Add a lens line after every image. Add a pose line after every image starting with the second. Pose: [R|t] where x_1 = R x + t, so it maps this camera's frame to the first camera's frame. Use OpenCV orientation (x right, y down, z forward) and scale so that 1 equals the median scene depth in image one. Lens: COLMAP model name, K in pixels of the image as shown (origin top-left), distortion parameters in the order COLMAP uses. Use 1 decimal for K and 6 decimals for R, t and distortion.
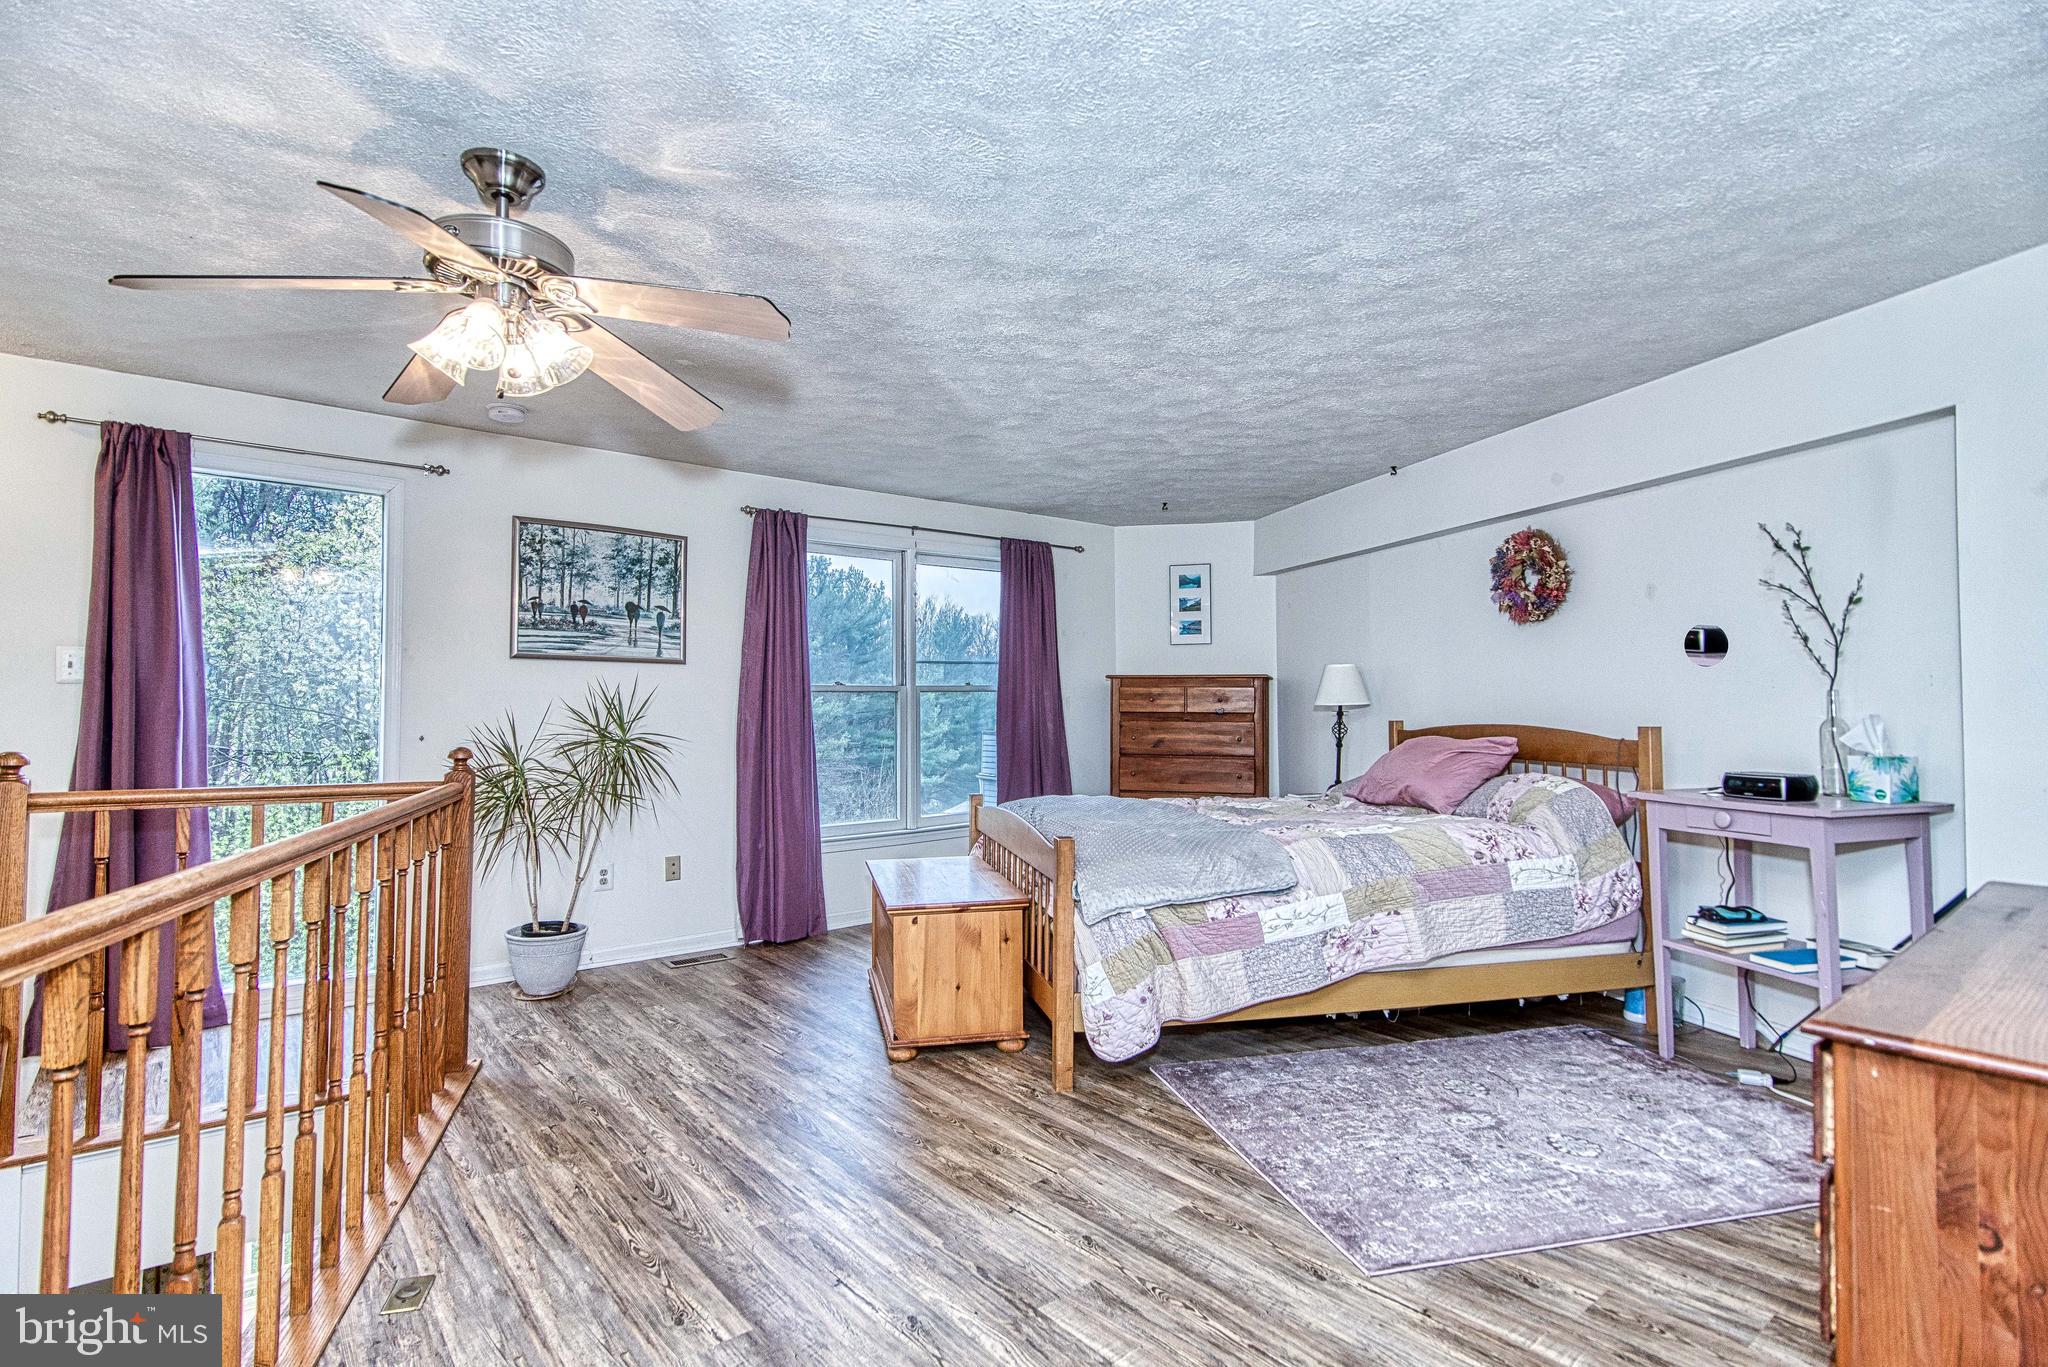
lens RADIAL K [[1000.7, 0, 1024.8], [0, 1000.7, 679.6], [0, 0, 1]] dist [-0.001182, -0.001083]
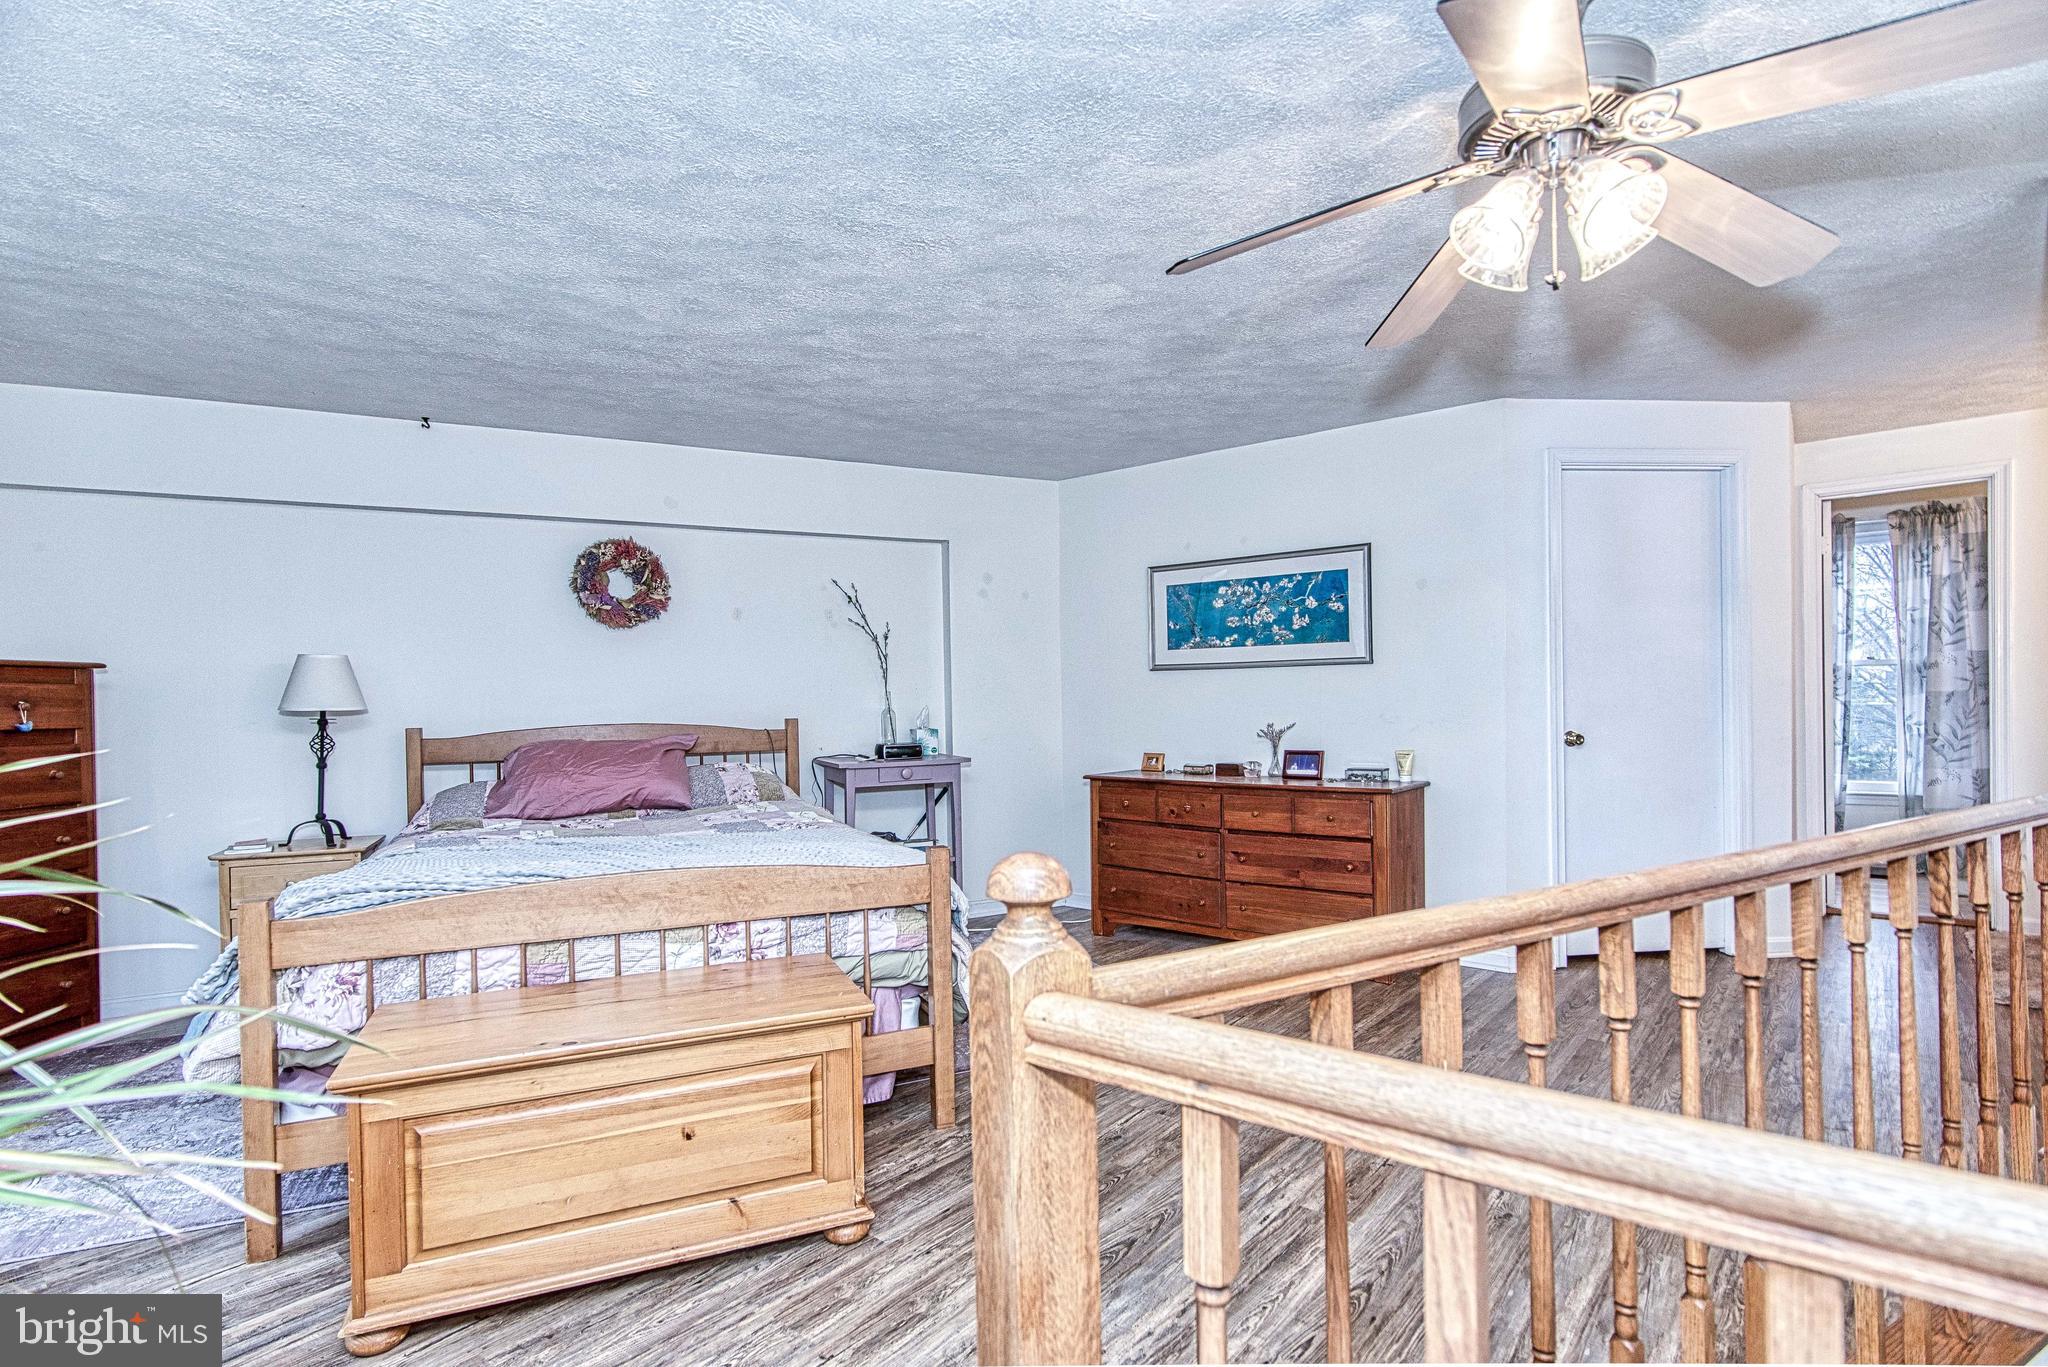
lens RADIAL K [[1005.5, 0, 1022.0], [0, 1005.5, 692.4], [0, 0, 1]] dist [-0.001416, -0.000555]
pose [[-0.181814, 0.010321, 0.983279, -0.612124], [-0.006523, 0.999910, -0.011702, 0.021503], [-0.983311, -0.008542, -0.181730, 0.775712]]
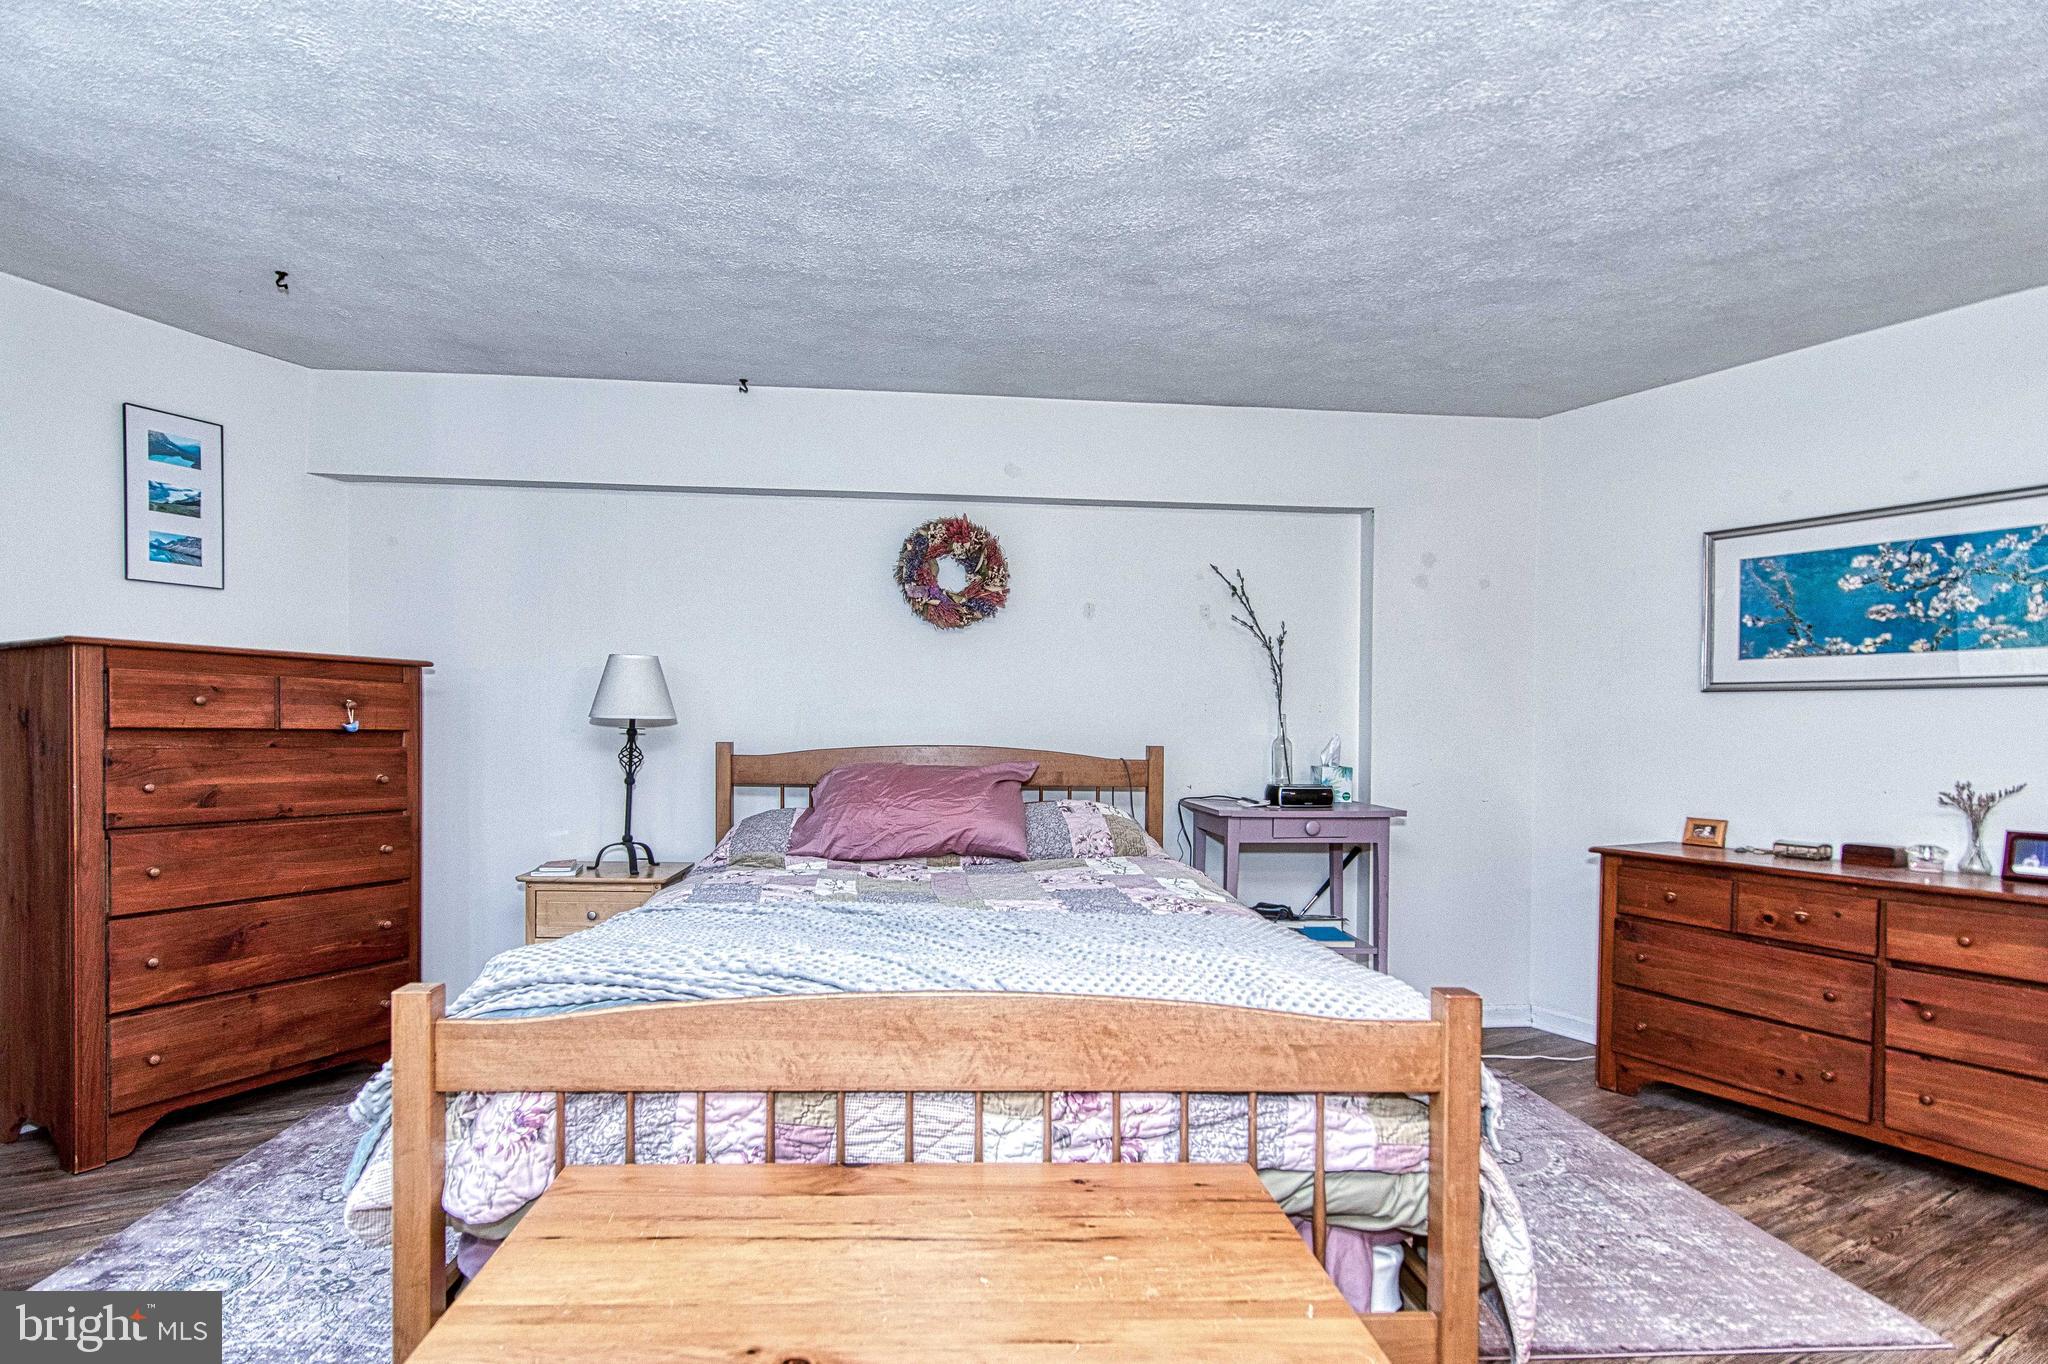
lens RADIAL K [[1026.3, 0, 963.4], [0, 1026.3, 734.2], [0, 0, 1]] dist [-0.001043, -0.000341]
pose [[0.196034, -0.003459, 0.980591, -0.355758], [-0.035759, 0.999303, 0.010674, 0.025476], [-0.979945, -0.037157, 0.195774, 0.812932]]
